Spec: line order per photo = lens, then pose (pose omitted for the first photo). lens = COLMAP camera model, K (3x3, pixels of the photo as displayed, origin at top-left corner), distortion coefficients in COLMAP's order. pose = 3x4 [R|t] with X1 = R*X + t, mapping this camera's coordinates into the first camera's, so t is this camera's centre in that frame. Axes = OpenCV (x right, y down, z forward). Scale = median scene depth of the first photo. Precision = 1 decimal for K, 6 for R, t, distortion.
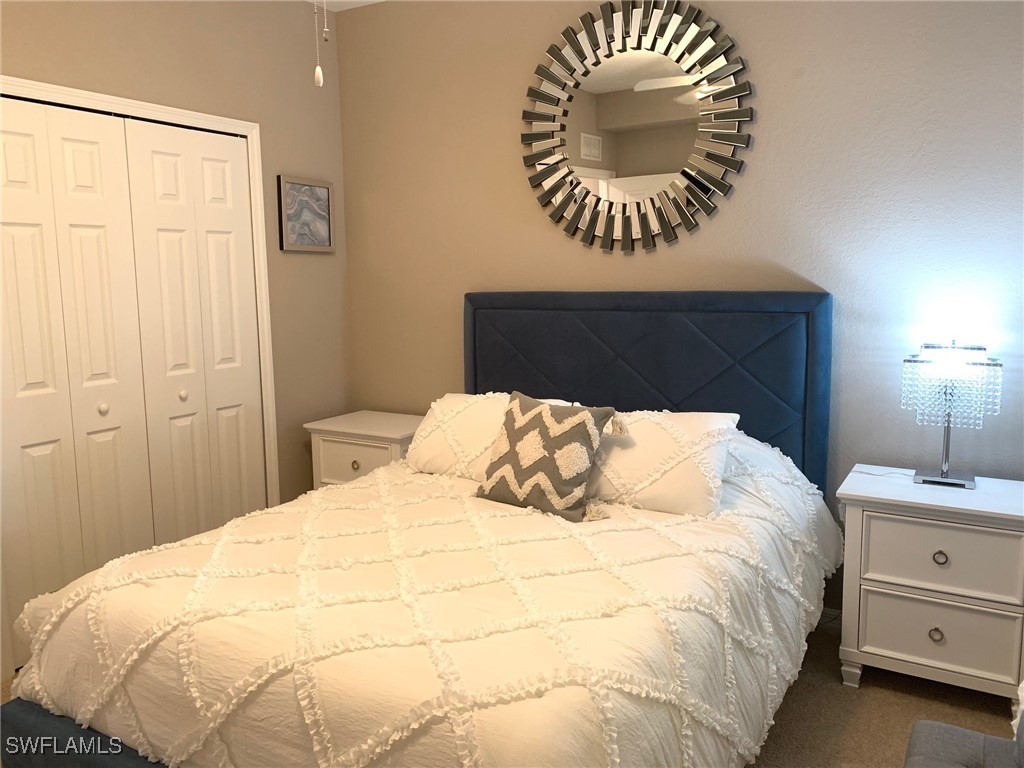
lens RADIAL K [[788.7, 0, 505.6], [0, 788.7, 377.9], [0, 0, 1]] dist [0.016895, -0.001601]
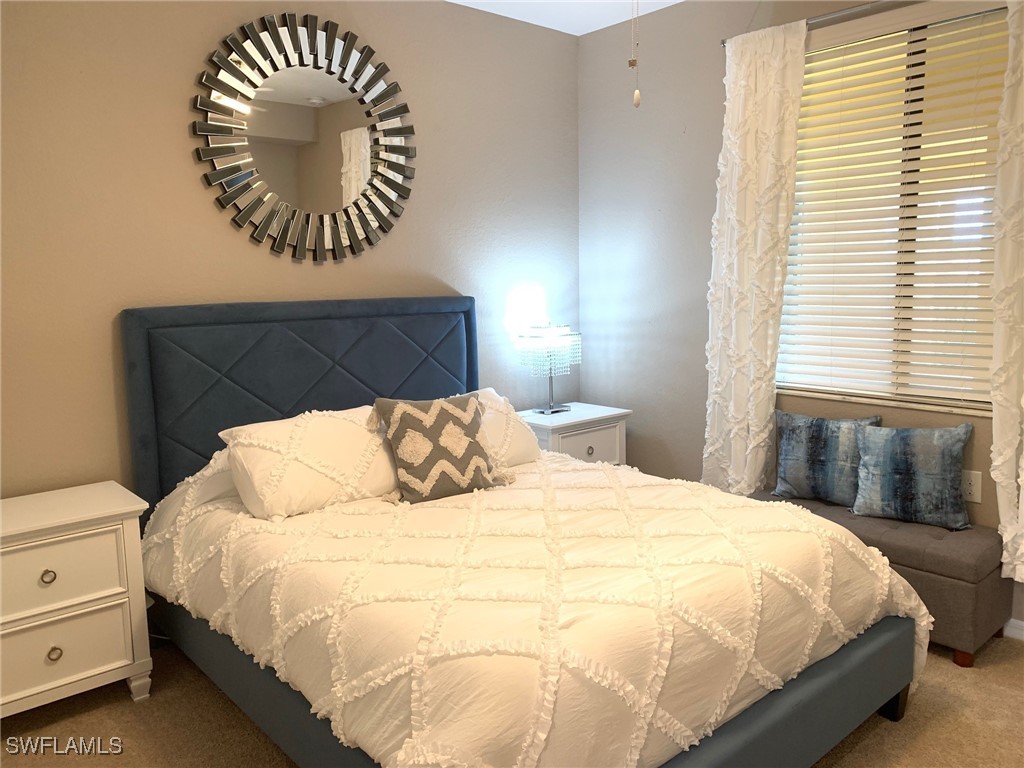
lens RADIAL K [[788.7, 0, 509.9], [0, 788.7, 387.1], [0, 0, 1]] dist [0.016895, -0.001601]
pose [[0.296441, -0.125352, 0.946789, -0.799412], [0.140839, 0.986248, 0.086479, -0.054558], [-0.944610, 0.107708, 0.310018, 0.478481]]
